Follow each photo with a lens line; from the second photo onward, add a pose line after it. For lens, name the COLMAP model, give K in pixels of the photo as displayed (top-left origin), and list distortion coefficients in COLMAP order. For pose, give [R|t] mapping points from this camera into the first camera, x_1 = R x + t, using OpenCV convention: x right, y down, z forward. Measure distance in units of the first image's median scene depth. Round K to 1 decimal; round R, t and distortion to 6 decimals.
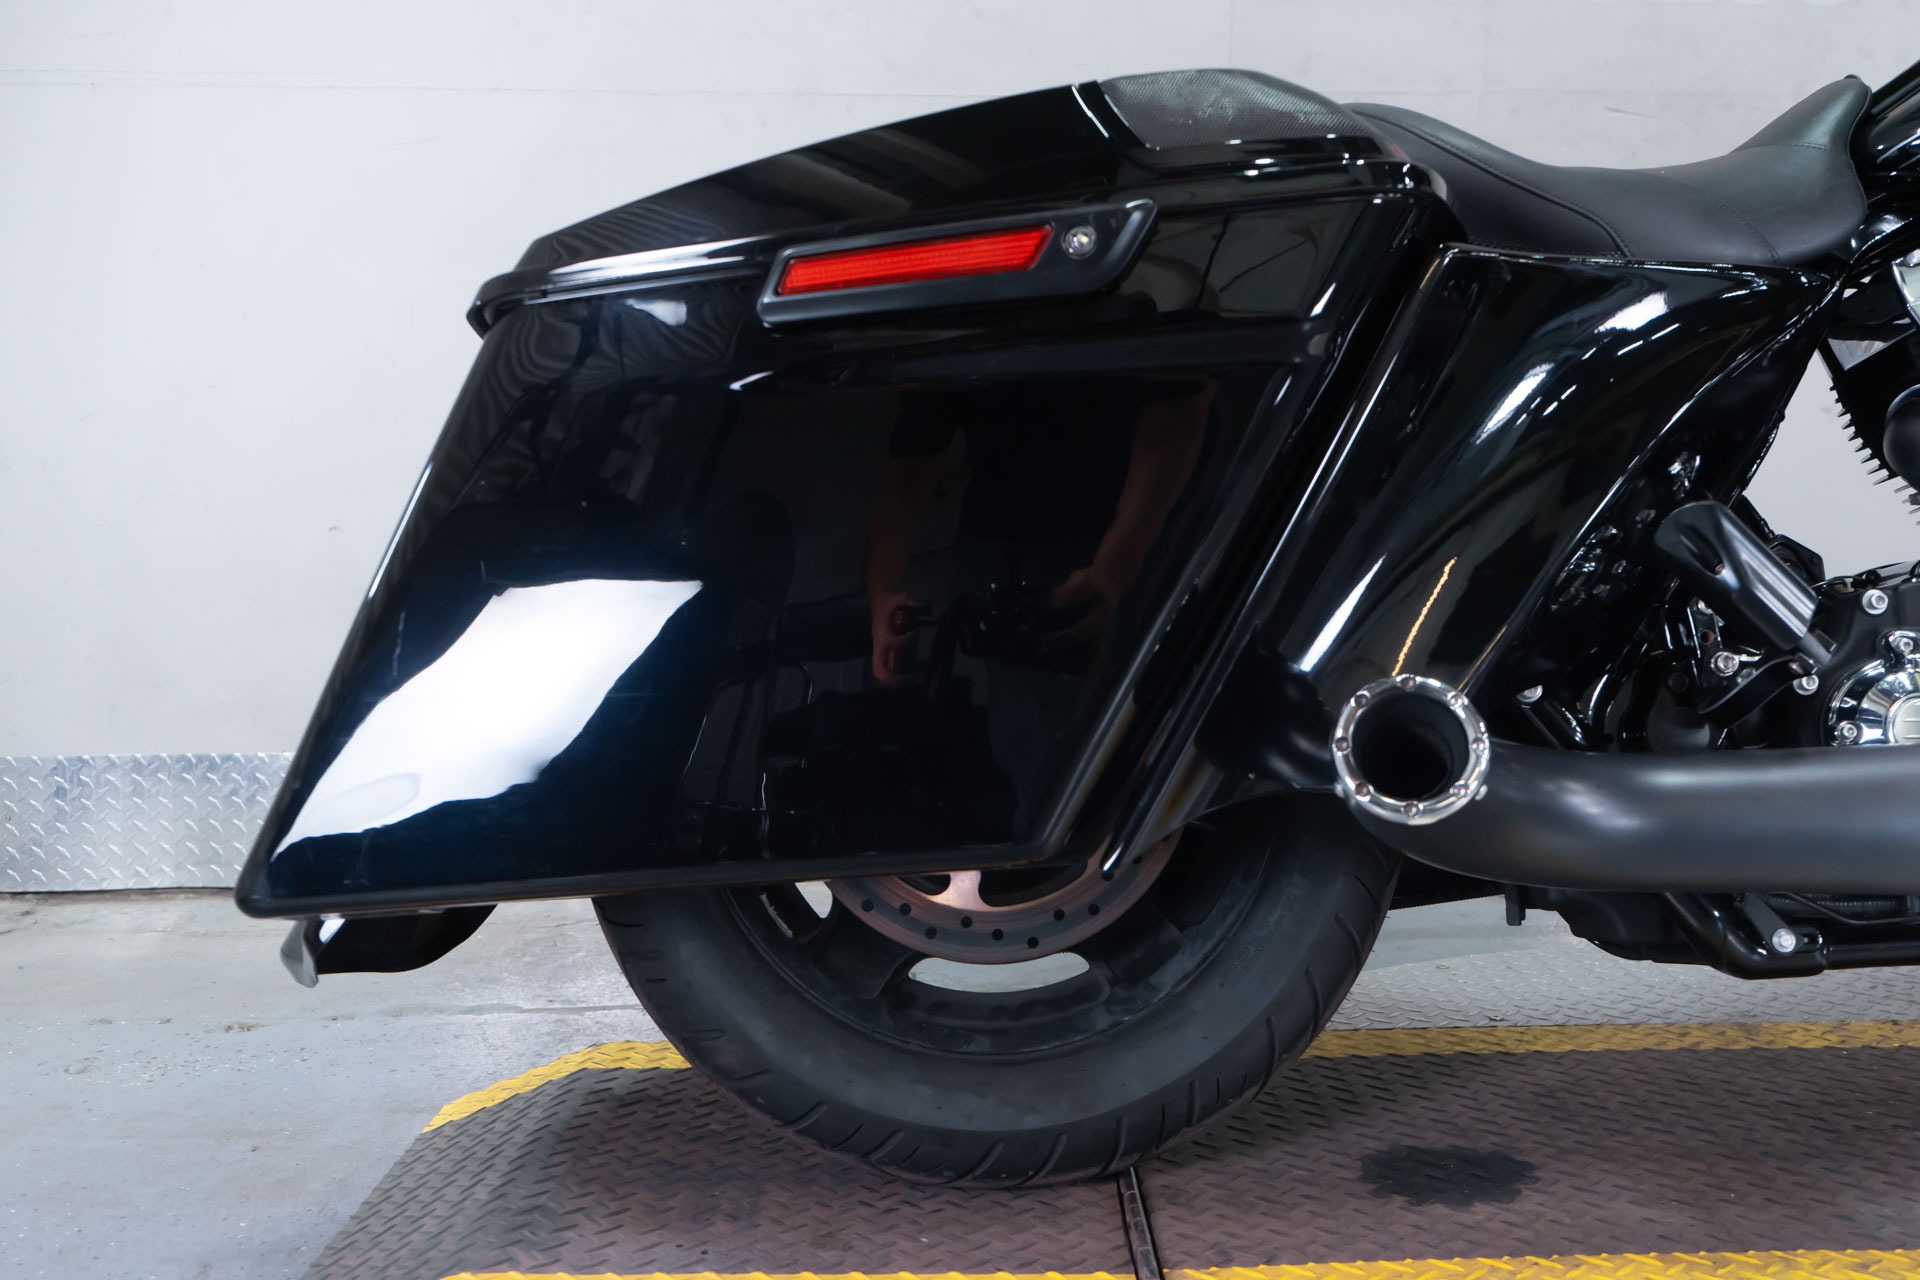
lens RADIAL K [[1945.7, 0, 916.1], [0, 1945.7, 651.9], [0, 0, 1]] dist [0.041634, 0.000000]
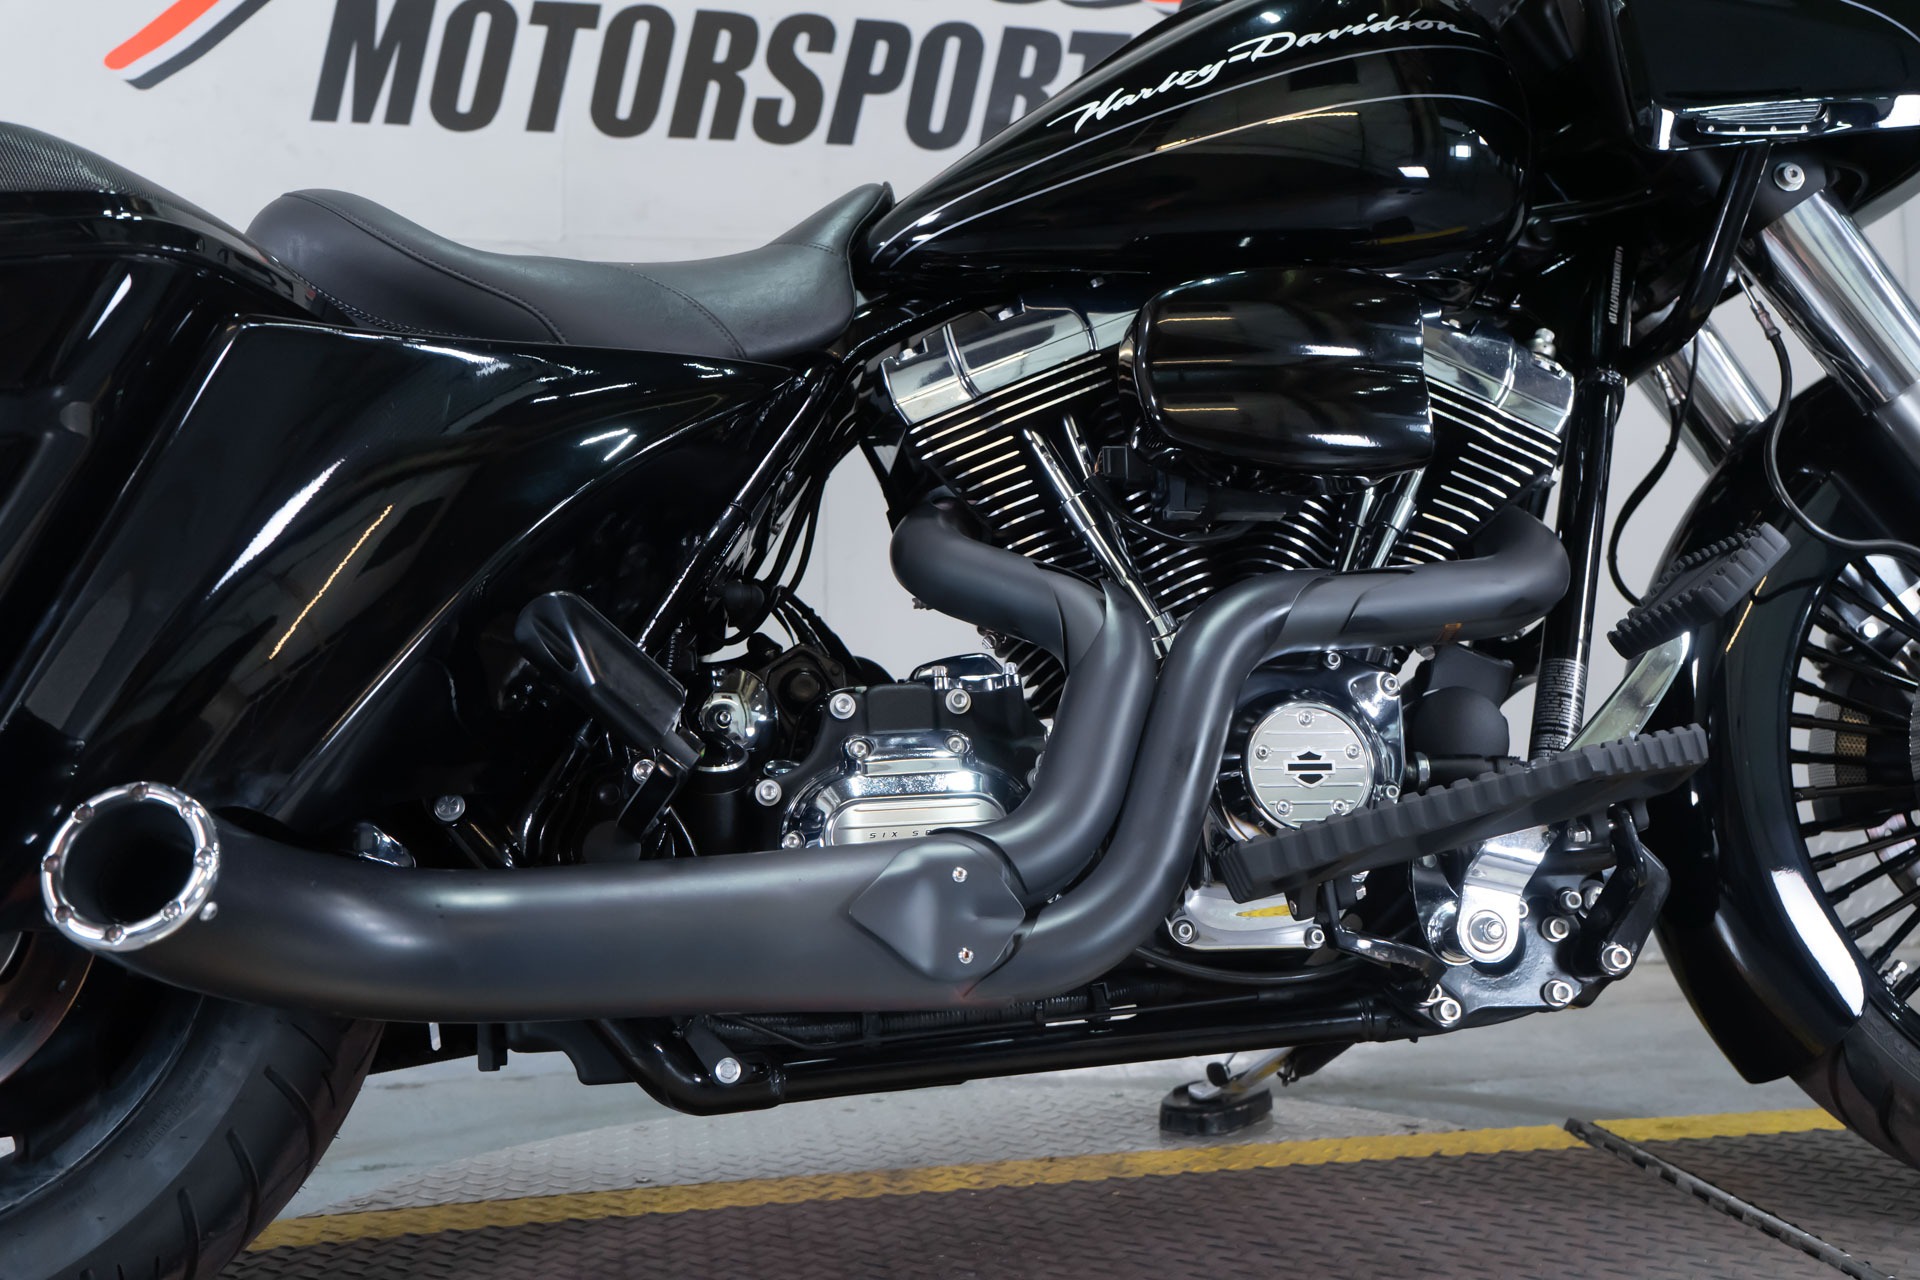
lens RADIAL K [[1945.7, 0, 894.1], [0, 1945.7, 642.9], [0, 0, 1]] dist [0.041634, 0.000000]
pose [[0.987747, -0.007787, 0.155870, 0.372146], [0.023113, 0.995040, -0.096757, 0.036199], [-0.154344, 0.099174, 0.983027, 0.060338]]
